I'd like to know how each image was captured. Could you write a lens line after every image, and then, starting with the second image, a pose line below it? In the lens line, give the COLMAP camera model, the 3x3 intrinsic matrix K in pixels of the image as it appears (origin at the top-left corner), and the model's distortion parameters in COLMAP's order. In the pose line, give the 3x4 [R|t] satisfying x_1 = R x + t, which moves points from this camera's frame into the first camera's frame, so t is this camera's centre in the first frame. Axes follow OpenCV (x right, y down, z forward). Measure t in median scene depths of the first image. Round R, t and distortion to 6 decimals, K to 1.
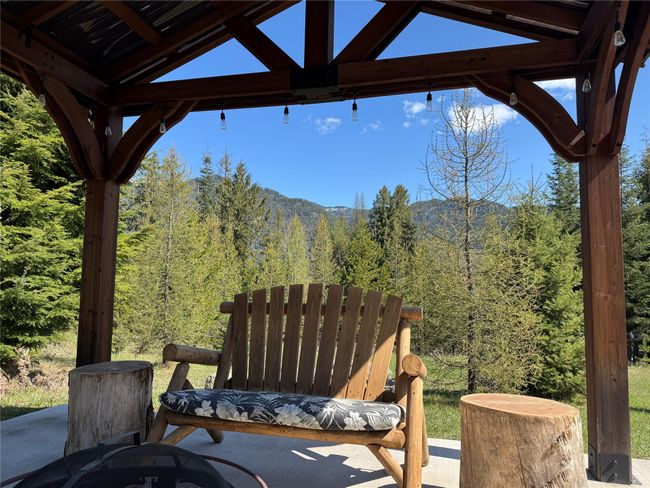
lens RADIAL K [[449.7, 0, 326.3], [0, 449.7, 246.6], [0, 0, 1]] dist [0.032495, -0.037471]
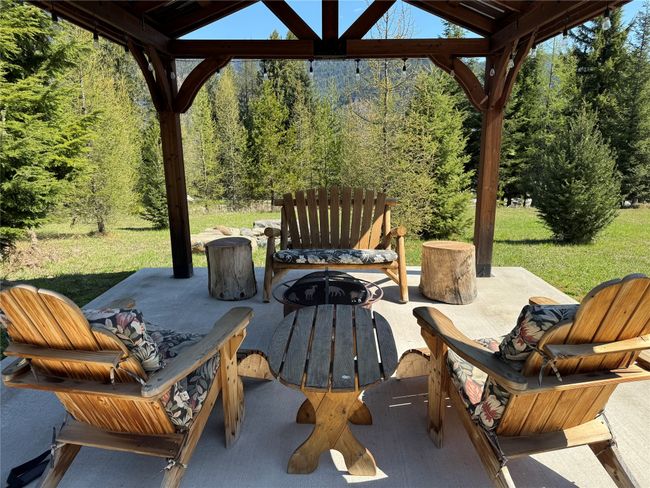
lens RADIAL K [[449.7, 0, 327.9], [0, 449.7, 245.8], [0, 0, 1]] dist [0.032495, -0.037471]
pose [[0.969926, -0.074401, 0.231748, -0.196708], [-0.002224, 0.949387, 0.314102, -0.101184], [-0.243389, -0.305171, 0.920670, -0.263265]]
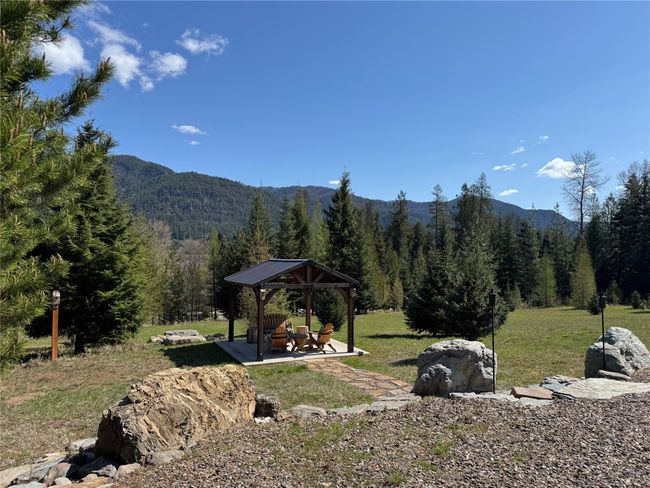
lens RADIAL K [[449.7, 0, 324.9], [0, 449.7, 243.6], [0, 0, 1]] dist [0.032495, -0.037471]
pose [[0.760793, 0.010265, 0.648913, -1.649271], [-0.058702, 0.996865, 0.053053, -0.588368], [-0.646334, -0.078455, 0.759010, -1.952039]]
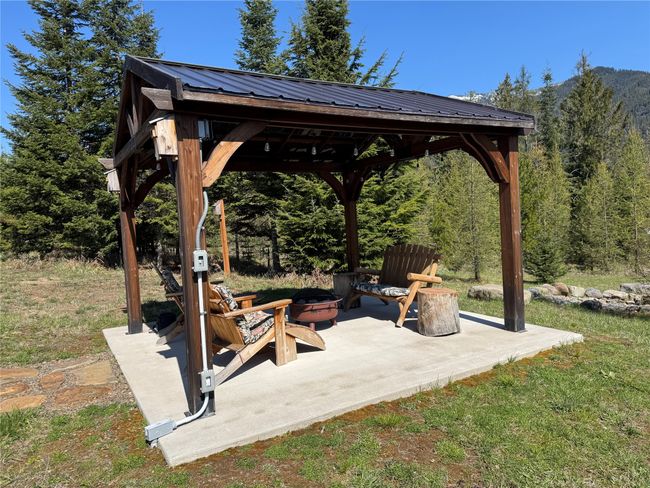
lens RADIAL K [[449.7, 0, 325.7], [0, 449.7, 242.4], [0, 0, 1]] dist [0.032495, -0.037471]
pose [[0.700981, -0.019115, -0.712924, 0.606735], [0.137886, 0.984412, 0.109182, -0.111037], [0.699723, -0.174837, 0.692690, -0.433402]]
